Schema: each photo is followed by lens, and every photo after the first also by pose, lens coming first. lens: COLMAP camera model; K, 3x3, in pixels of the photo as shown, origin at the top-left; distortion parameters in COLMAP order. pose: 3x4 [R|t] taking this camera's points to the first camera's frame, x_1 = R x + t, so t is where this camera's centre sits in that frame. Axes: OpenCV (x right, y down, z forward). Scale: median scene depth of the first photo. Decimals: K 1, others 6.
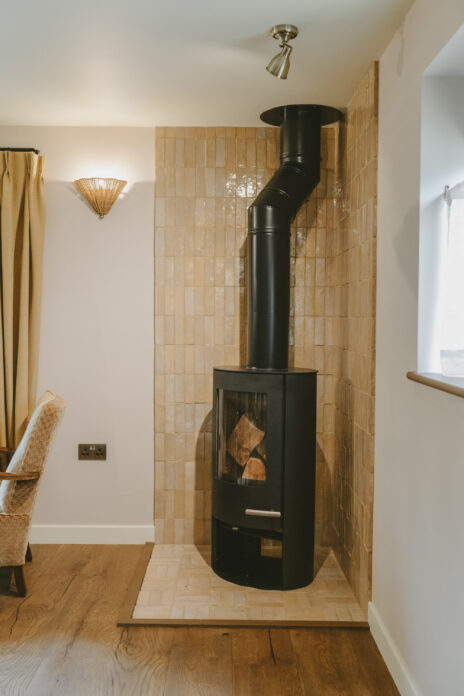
lens RADIAL K [[701.7, 0, 242.5], [0, 701.7, 327.9], [0, 0, 1]] dist [0.008935, 0.000000]
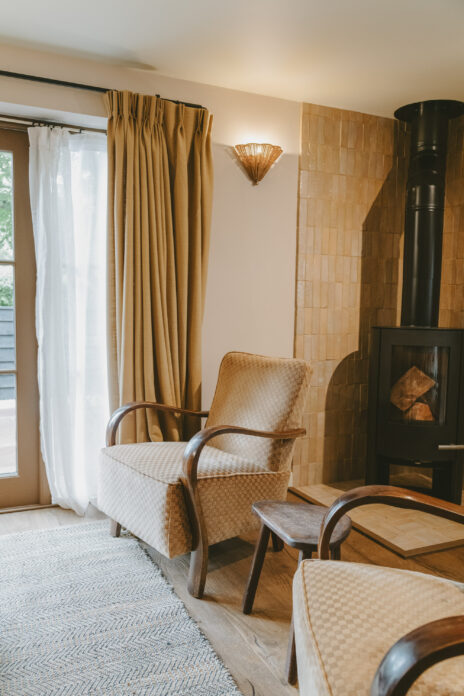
lens RADIAL K [[564.2, 0, 232.1], [0, 564.2, 345.5], [0, 0, 1]] dist [-0.014862, -0.006798]
pose [[0.909369, -0.026309, 0.415159, -0.583828], [-0.002088, 0.997697, 0.067798, 0.023219], [-0.415986, -0.062520, 0.907219, 0.249391]]
